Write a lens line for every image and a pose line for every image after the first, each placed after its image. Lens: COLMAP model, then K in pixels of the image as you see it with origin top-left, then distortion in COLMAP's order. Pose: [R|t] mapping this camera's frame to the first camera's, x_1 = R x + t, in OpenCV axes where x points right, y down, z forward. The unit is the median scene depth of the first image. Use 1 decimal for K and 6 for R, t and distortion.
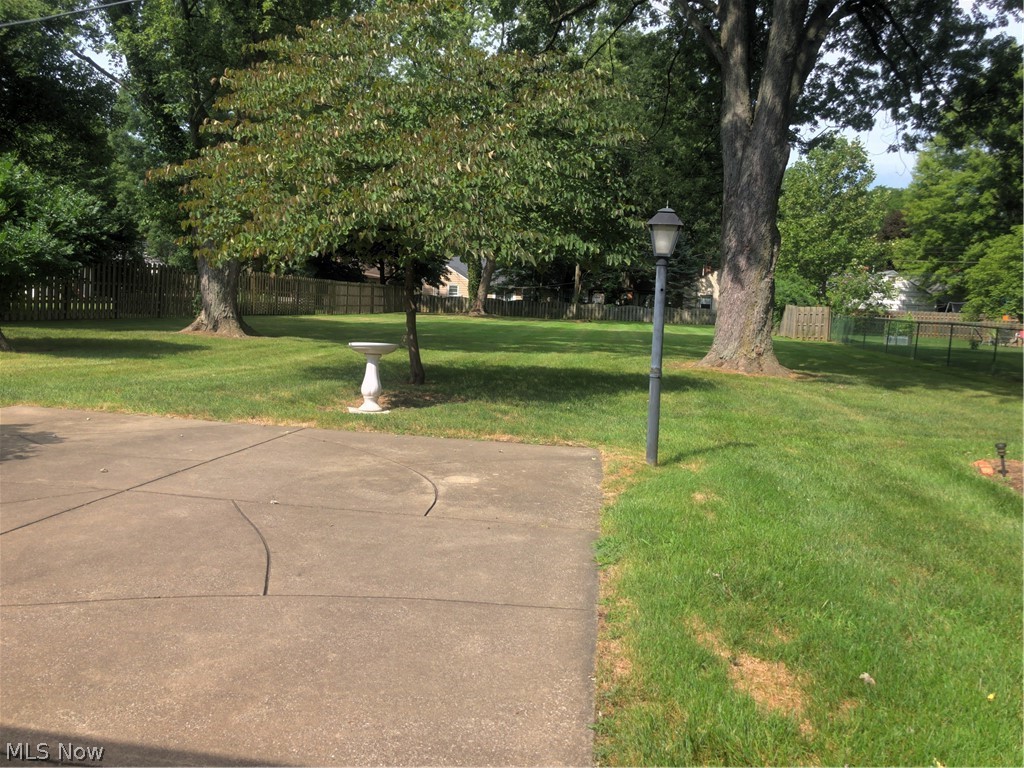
lens RADIAL K [[839.6, 0, 512.0], [0, 839.6, 384.0], [0, 0, 1]] dist [0.041377, -0.005302]
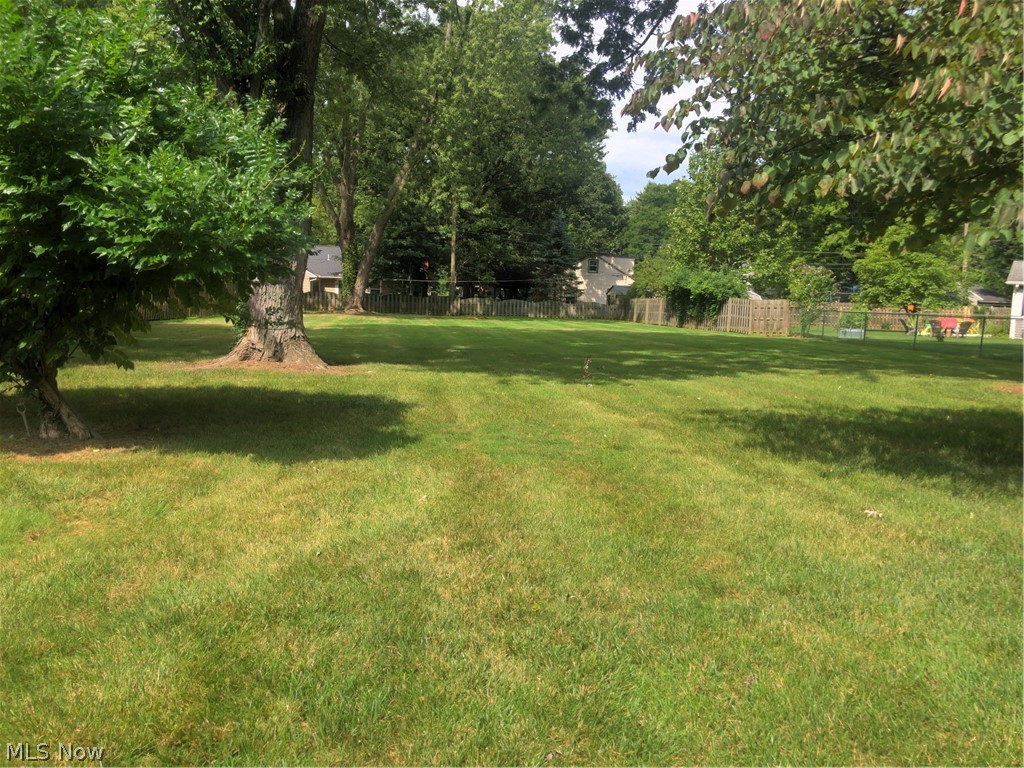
lens RADIAL K [[839.6, 0, 512.0], [0, 839.6, 384.0], [0, 0, 1]] dist [0.041377, -0.005302]
pose [[0.954997, -0.044261, 0.293295, -0.158262], [0.040834, 0.999007, 0.017800, -0.020960], [-0.293792, -0.005023, 0.955856, 0.149924]]
